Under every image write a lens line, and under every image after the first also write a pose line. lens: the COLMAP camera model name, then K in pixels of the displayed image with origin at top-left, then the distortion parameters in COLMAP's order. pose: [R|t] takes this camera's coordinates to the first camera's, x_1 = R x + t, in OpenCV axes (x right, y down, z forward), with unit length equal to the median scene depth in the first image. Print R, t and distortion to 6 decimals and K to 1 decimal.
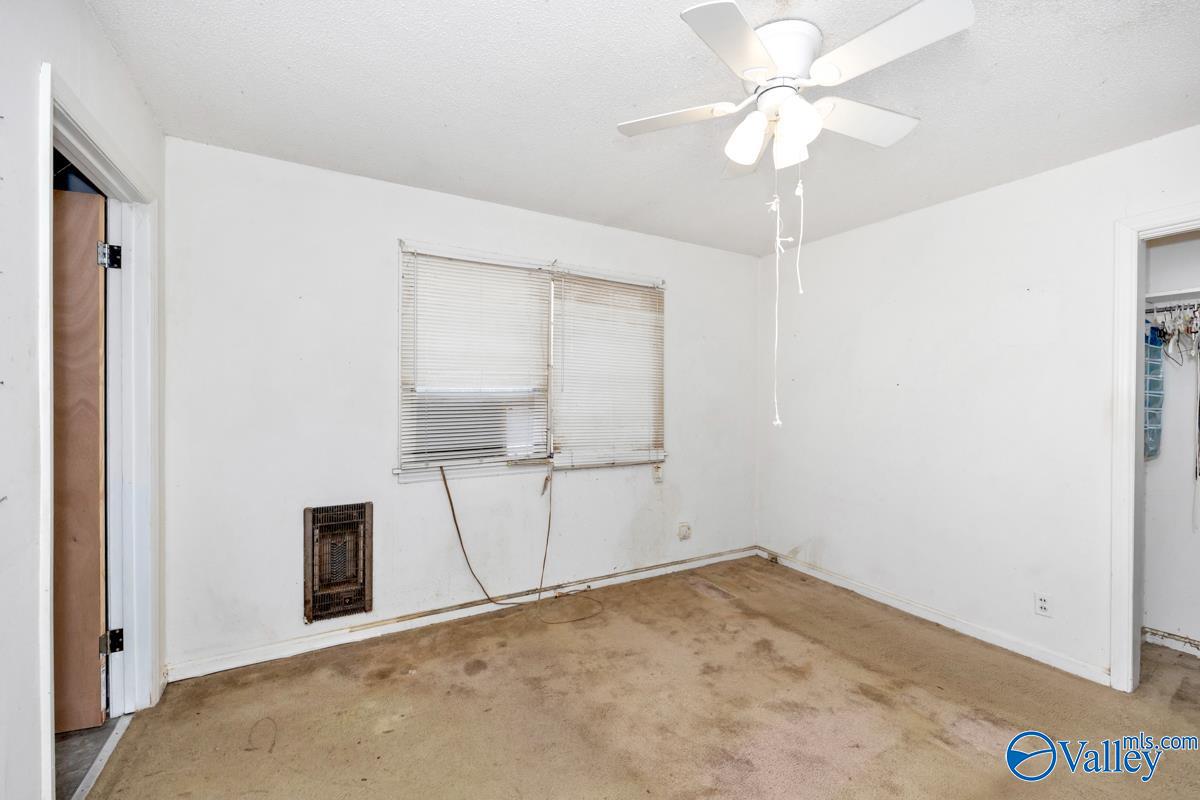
lens RADIAL K [[494.0, 0, 600.0], [0, 494.0, 400.0], [0, 0, 1]] dist [-0.000680, 0.000255]
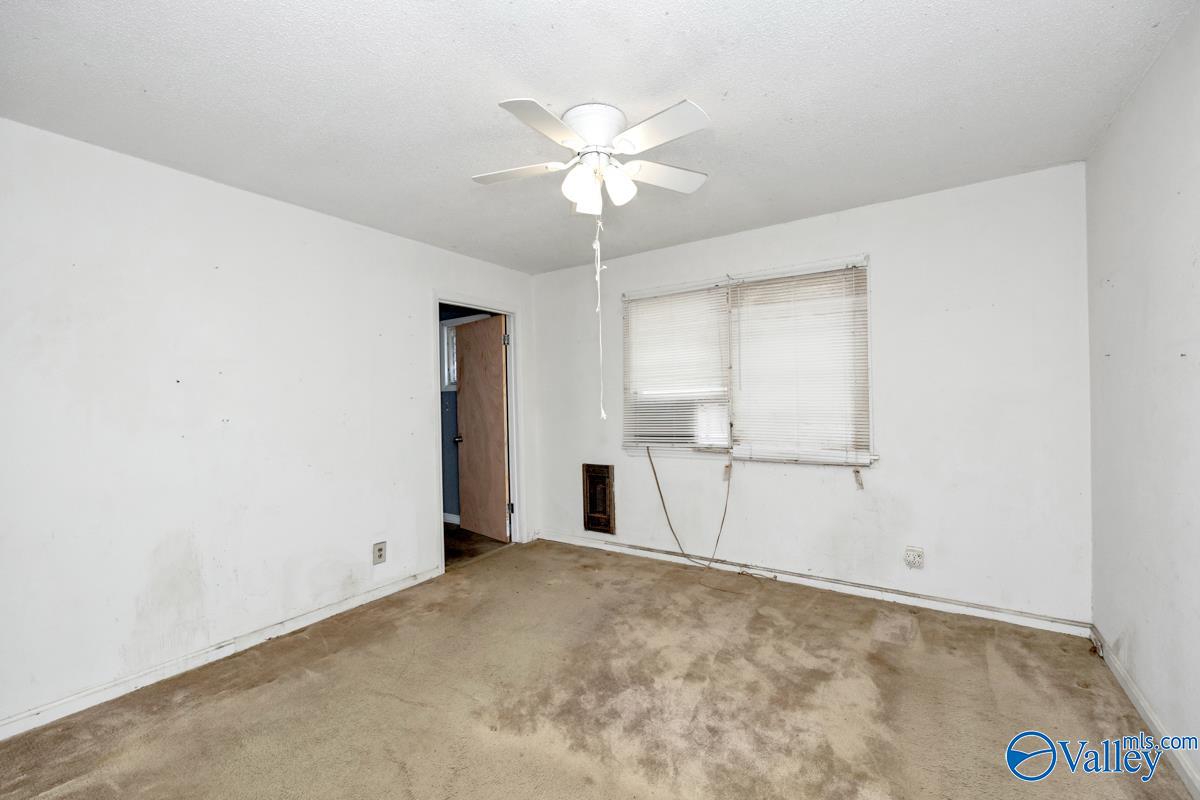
lens RADIAL K [[494.0, 0, 600.0], [0, 494.0, 400.0], [0, 0, 1]] dist [-0.000680, 0.000255]
pose [[0.446090, -0.014474, -0.894871, 0.787752], [0.018559, 0.999804, -0.006920, 0.007705], [0.894796, -0.013521, 0.446271, 0.225151]]
